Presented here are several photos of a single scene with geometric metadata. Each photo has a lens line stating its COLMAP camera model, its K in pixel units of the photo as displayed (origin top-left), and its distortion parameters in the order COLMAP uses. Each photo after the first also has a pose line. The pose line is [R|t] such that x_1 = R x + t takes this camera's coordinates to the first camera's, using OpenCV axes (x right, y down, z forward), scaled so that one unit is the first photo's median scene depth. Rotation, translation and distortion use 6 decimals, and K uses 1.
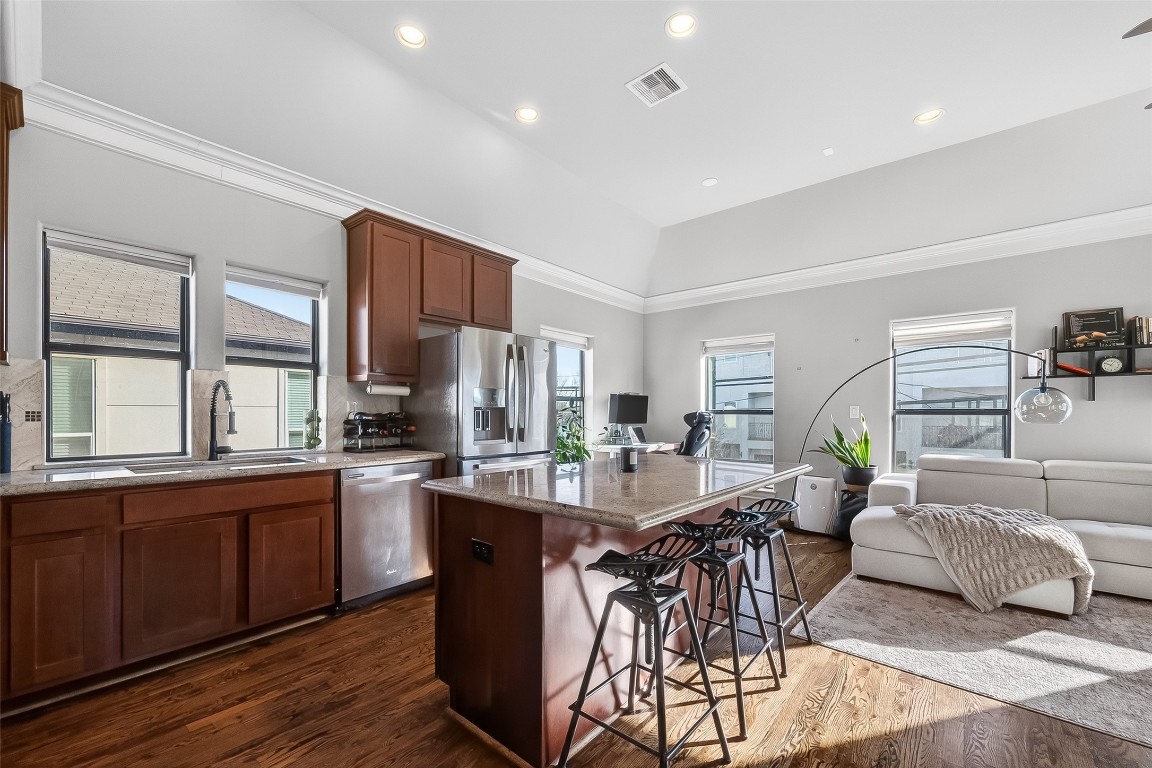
lens RADIAL K [[464.1, 0, 568.1], [0, 464.1, 416.8], [0, 0, 1]] dist [-0.001944, -0.001894]
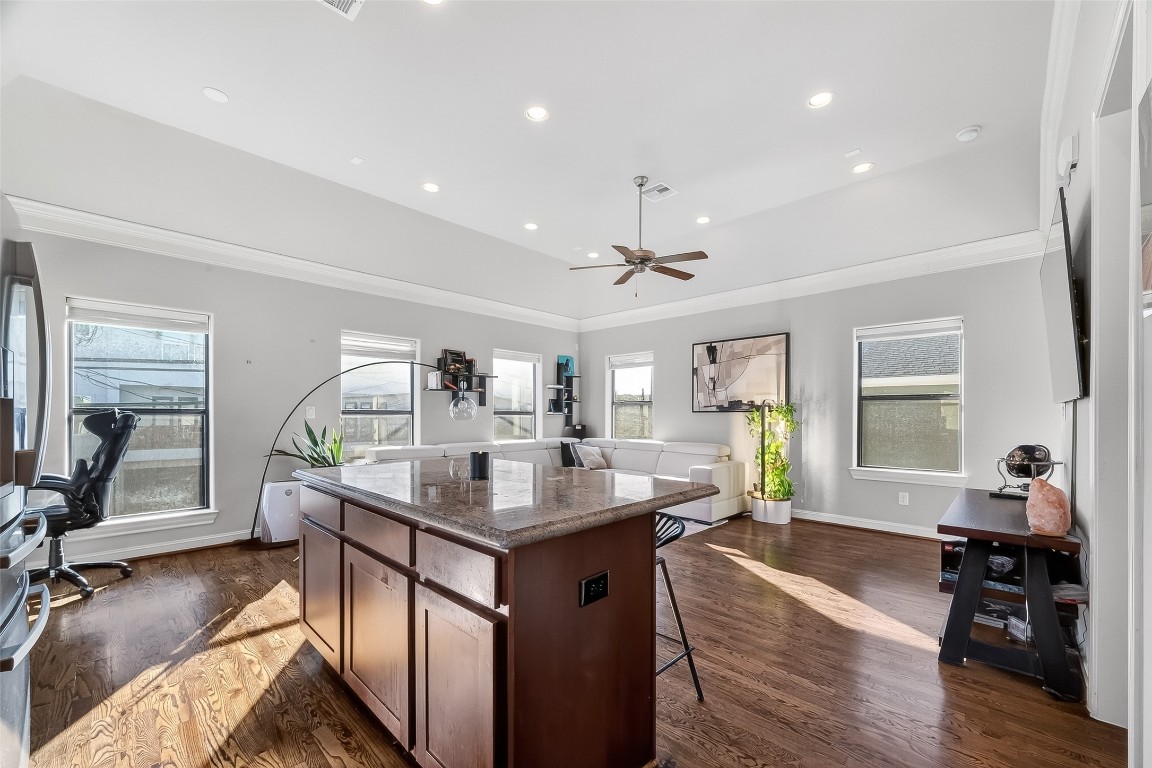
lens RADIAL K [[464.1, 0, 589.3], [0, 464.1, 416.7], [0, 0, 1]] dist [-0.001944, -0.001894]
pose [[0.036963, -0.006378, 0.999296, -0.526290], [0.005936, 0.999963, 0.006162, -0.004896], [-0.999299, 0.005704, 0.037000, 0.511544]]
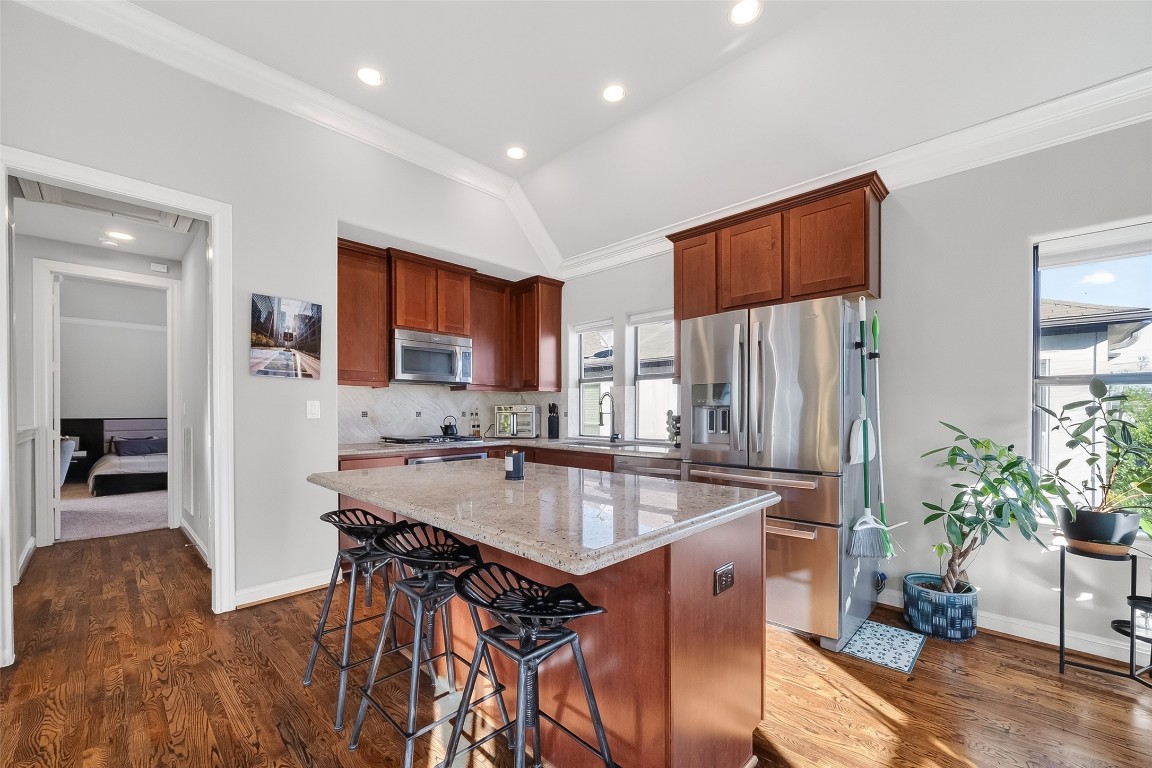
lens RADIAL K [[446.1, 0, 568.6], [0, 446.1, 416.4], [0, 0, 1]] dist [-0.000117, -0.001220]
pose [[-0.077339, 0.009472, -0.996960, 0.657745], [-0.008510, 0.999912, 0.010160, -0.008314], [0.996969, 0.009270, -0.077252, 0.790285]]
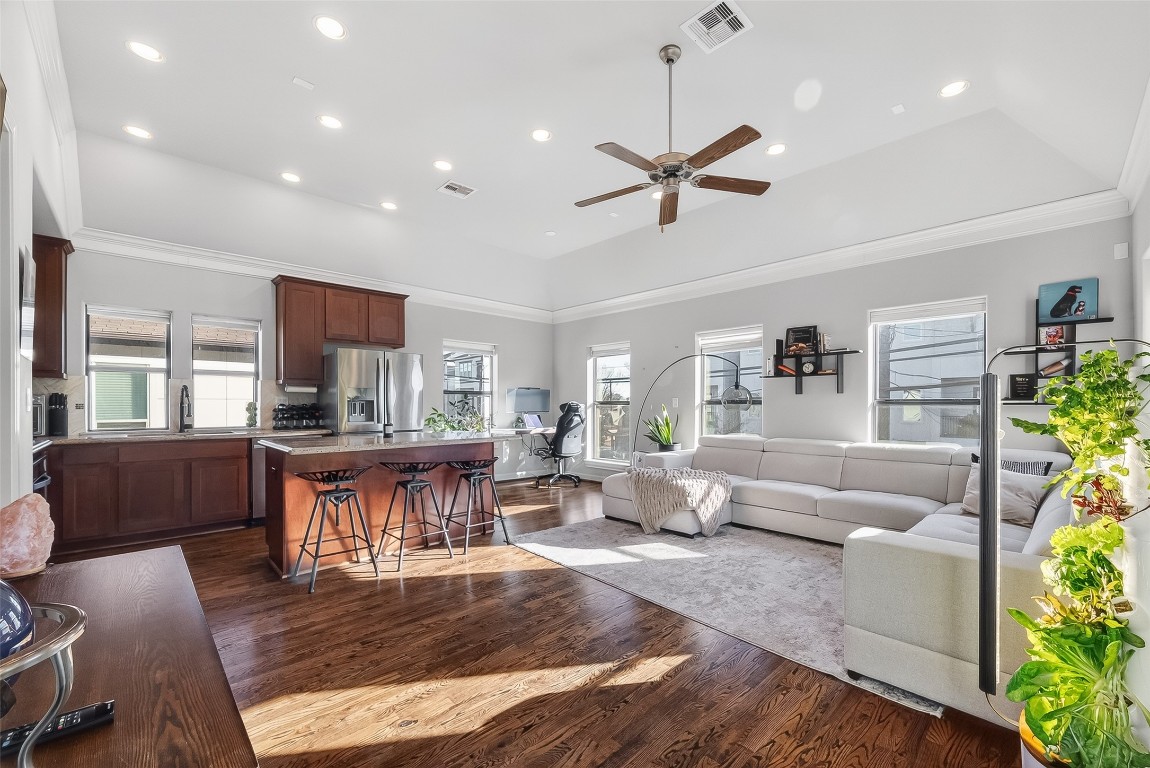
lens RADIAL K [[481.2, 0, 591.4], [0, 481.2, 406.1], [0, 0, 1]] dist [-0.002829, 0.000698]
pose [[0.995786, -0.001431, -0.091699, 0.719437], [0.001054, 0.999991, -0.004161, 0.005196], [0.091705, 0.004047, 0.995778, -0.496360]]
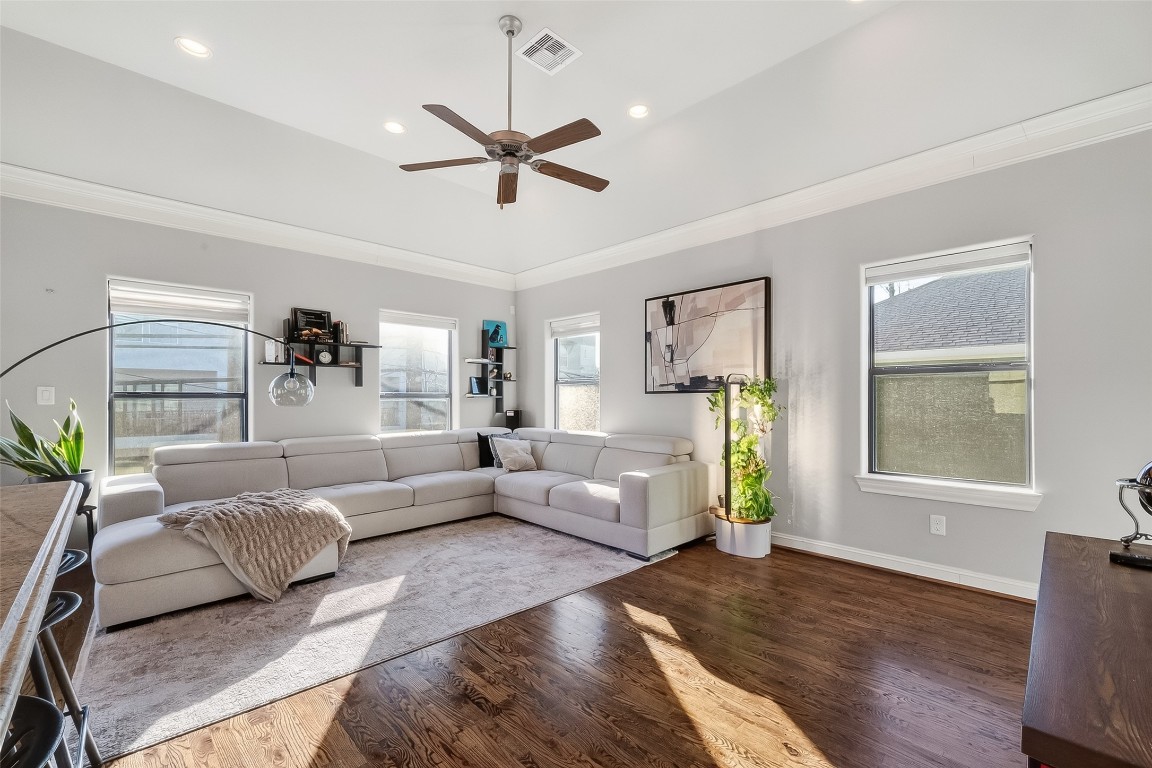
lens RADIAL K [[482.0, 0, 602.9], [0, 482.0, 398.0], [0, 0, 1]] dist [-0.002829, 0.000698]
pose [[0.057563, -0.004476, 0.998332, -0.057627], [0.011095, 0.999931, 0.003844, -0.001433], [-0.998280, 0.010855, 0.057608, 0.205440]]
